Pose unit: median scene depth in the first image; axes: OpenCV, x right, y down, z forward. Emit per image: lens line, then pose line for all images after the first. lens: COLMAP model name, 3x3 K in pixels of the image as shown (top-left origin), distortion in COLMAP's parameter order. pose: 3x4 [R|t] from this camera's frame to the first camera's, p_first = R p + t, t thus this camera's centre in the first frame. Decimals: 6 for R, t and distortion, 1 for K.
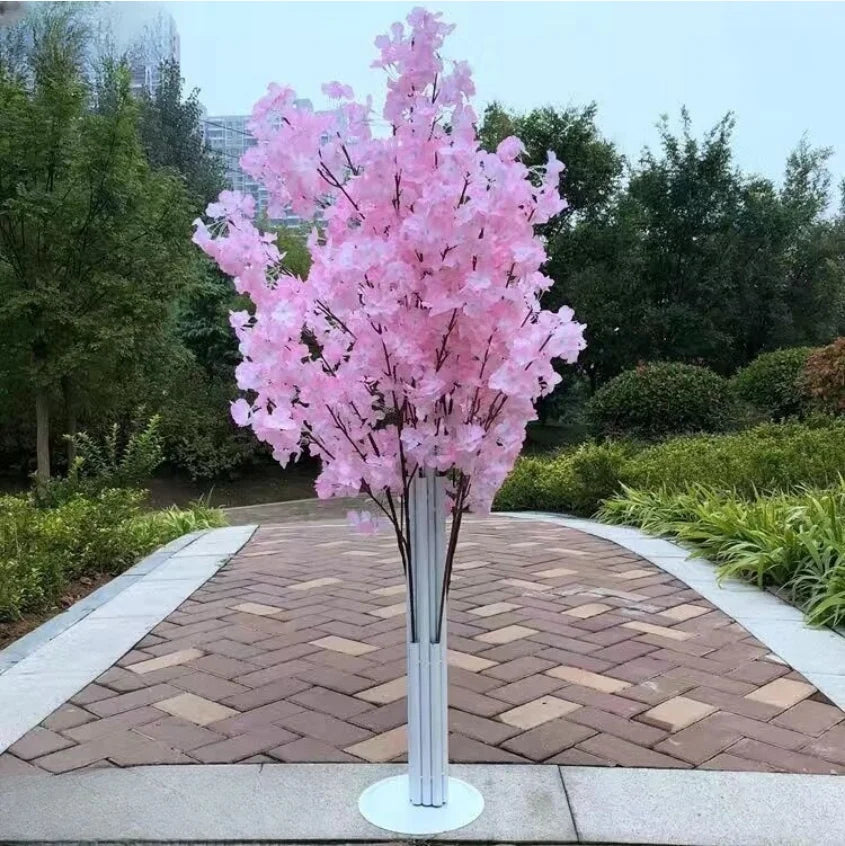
lens RADIAL K [[910.5, 0, 425.3], [0, 910.5, 428.7], [0, 0, 1]] dist [0.002605, 0.000000]
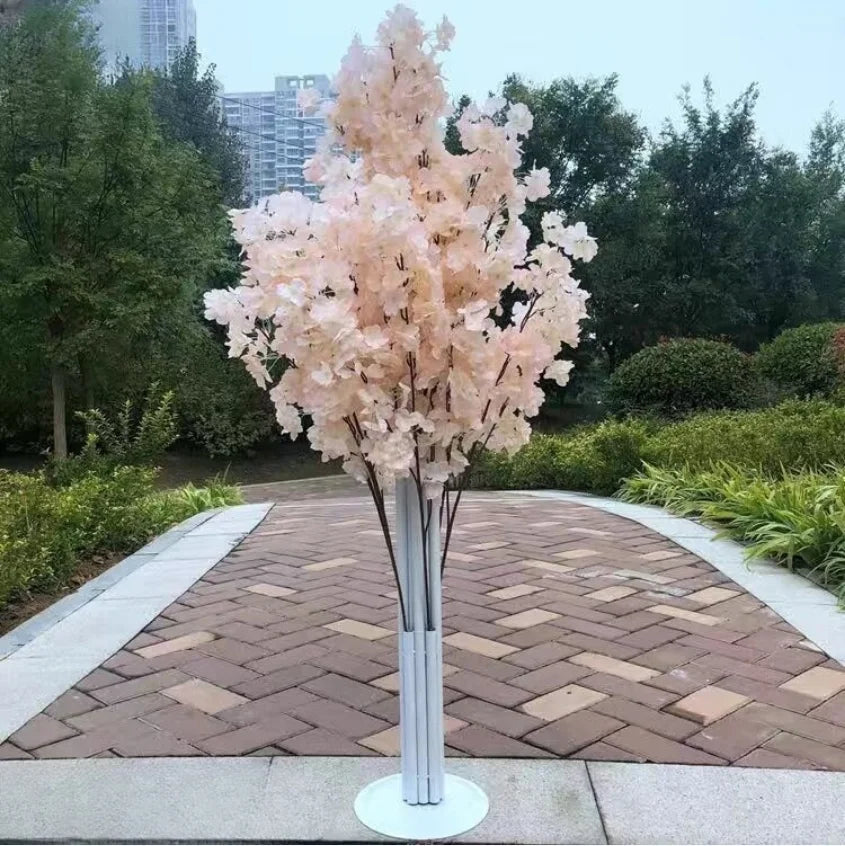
lens RADIAL K [[910.5, 0, 425.2], [0, 910.5, 422.0], [0, 0, 1]] dist [0.002605, 0.000000]
pose [[0.999817, 0.000345, -0.019118, -0.000891], [-0.000015, 0.999850, 0.017294, 0.001188], [0.019121, -0.017291, 0.999668, 0.033516]]
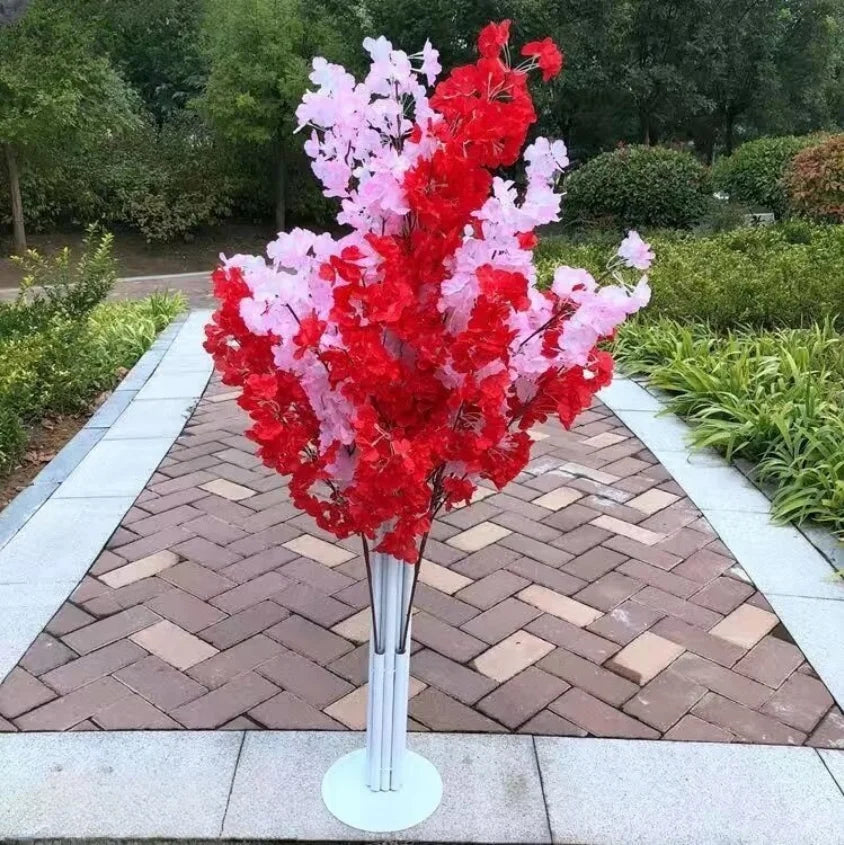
lens RADIAL K [[909.4, 0, 422.0], [0, 909.4, 425.3], [0, 0, 1]] dist [0.002605, 0.000000]
pose [[0.998767, 0.021118, 0.044938, -0.019465], [-0.032520, 0.962131, 0.270640, -0.142191], [-0.037520, -0.271768, 0.961631, 0.059086]]
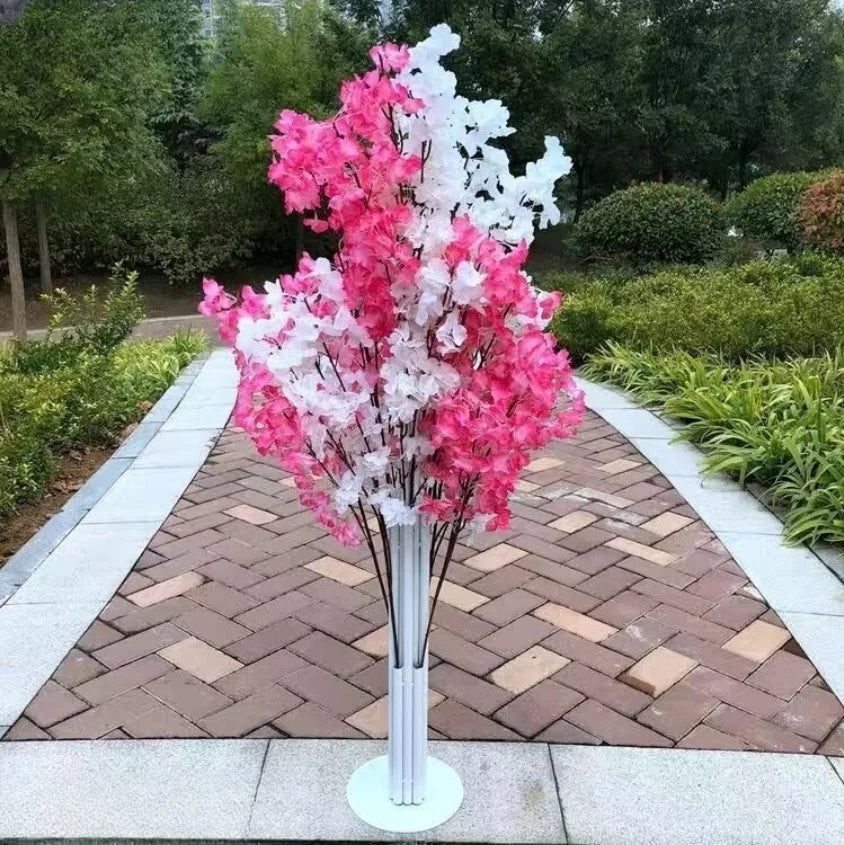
lens RADIAL K [[909.4, 0, 422.5], [0, 909.4, 422.5], [0, 0, 1]] dist [0.002605, 0.000000]
pose [[0.999596, 0.015147, 0.024053, -0.018659], [-0.020211, 0.973755, 0.226700, -0.135205], [-0.019988, -0.227095, 0.973667, 0.028905]]
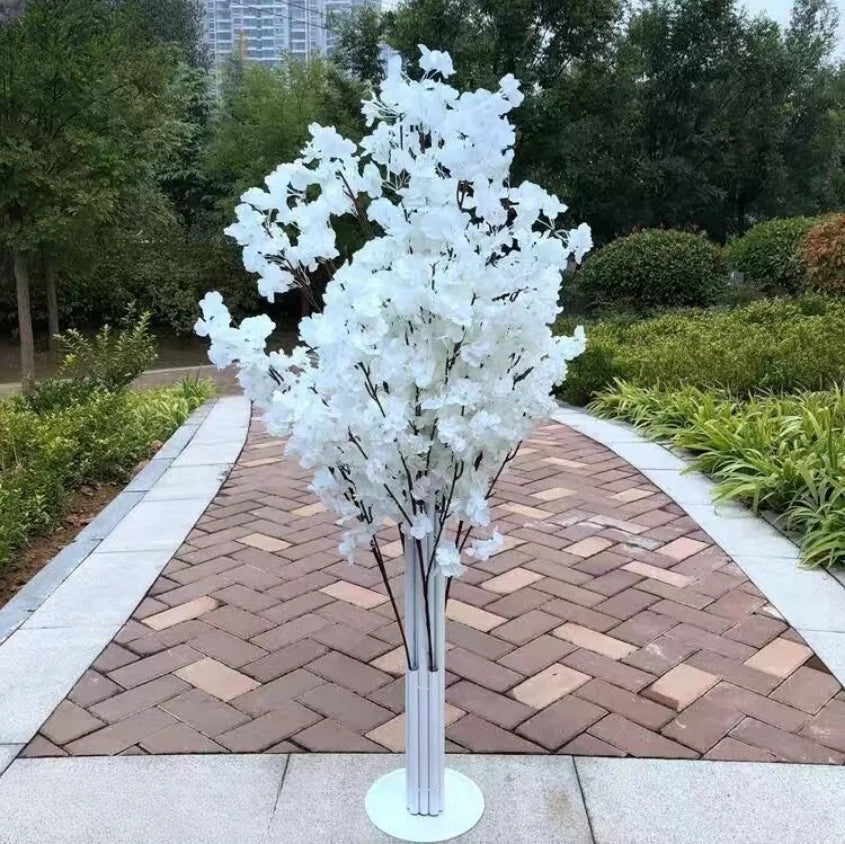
lens RADIAL K [[909.4, 0, 423.8], [0, 909.4, 421.3], [0, 0, 1]] dist [0.002605, 0.000000]
pose [[0.999757, 0.007348, 0.020772, -0.028546], [-0.010726, 0.985810, 0.167520, -0.105835], [-0.019246, -0.167703, 0.985650, 0.019984]]
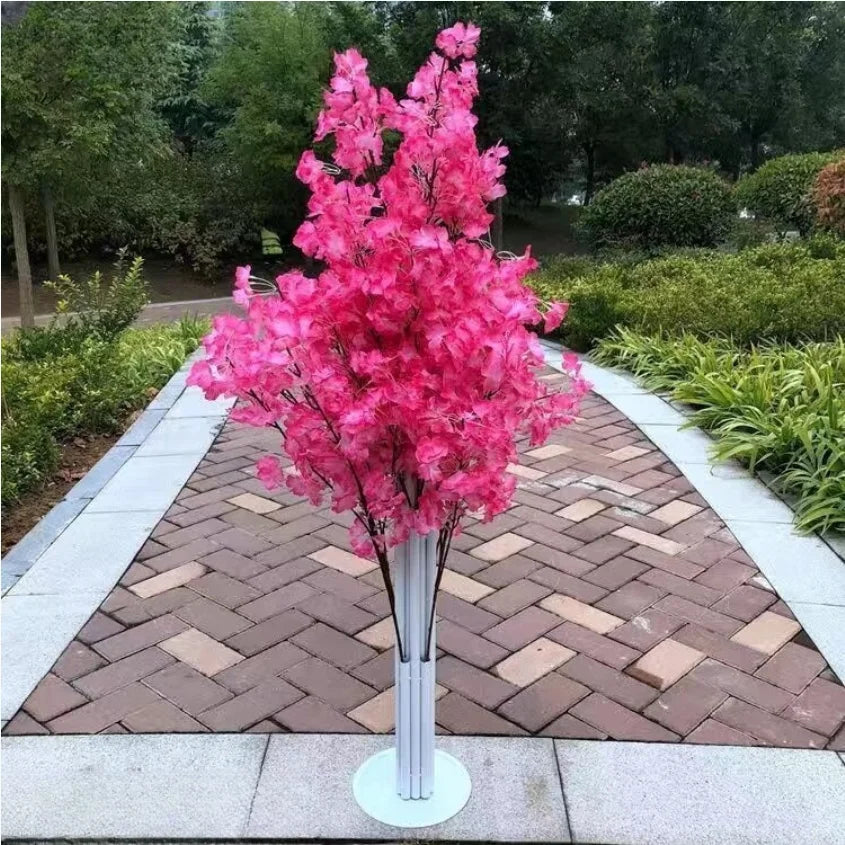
lens RADIAL K [[909.4, 0, 424.9], [0, 909.4, 421.8], [0, 0, 1]] dist [0.002605, 0.000000]
pose [[0.999793, 0.012746, 0.015834, -0.013037], [-0.016220, 0.969774, 0.243464, -0.136339], [-0.012253, -0.243671, 0.969781, 0.042250]]
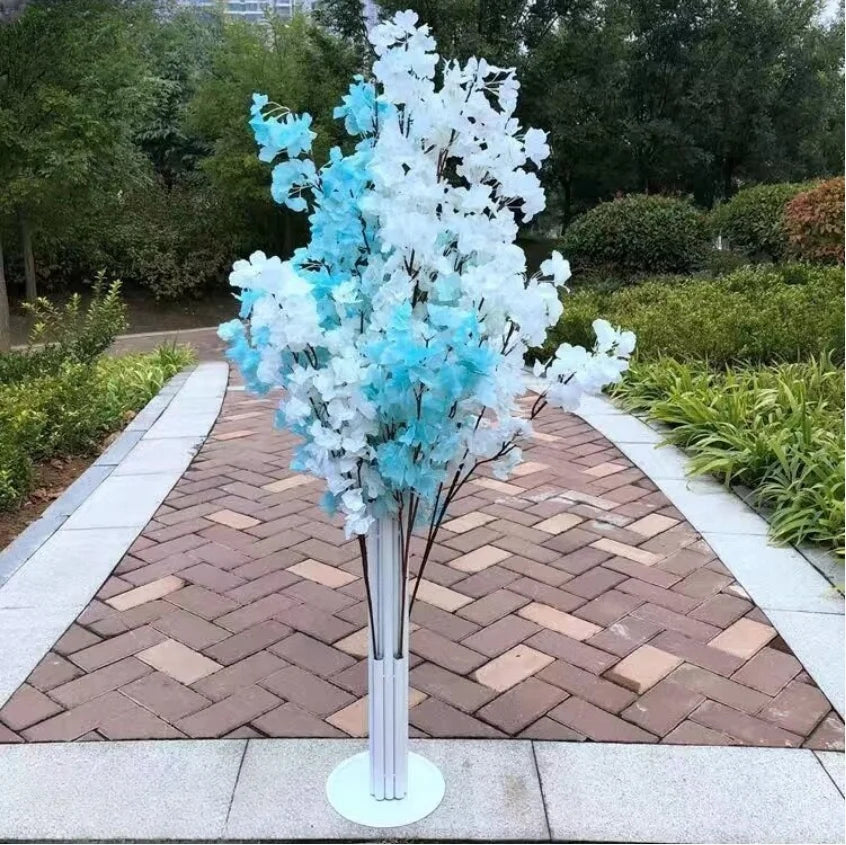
lens RADIAL K [[910.5, 0, 424.3], [0, 910.5, 425.7], [0, 0, 1]] dist [0.002605, 0.000000]
pose [[0.999289, 0.008364, 0.036764, -0.011067], [-0.015979, 0.977130, 0.212041, -0.118544], [-0.034150, -0.212478, 0.976569, 0.031220]]
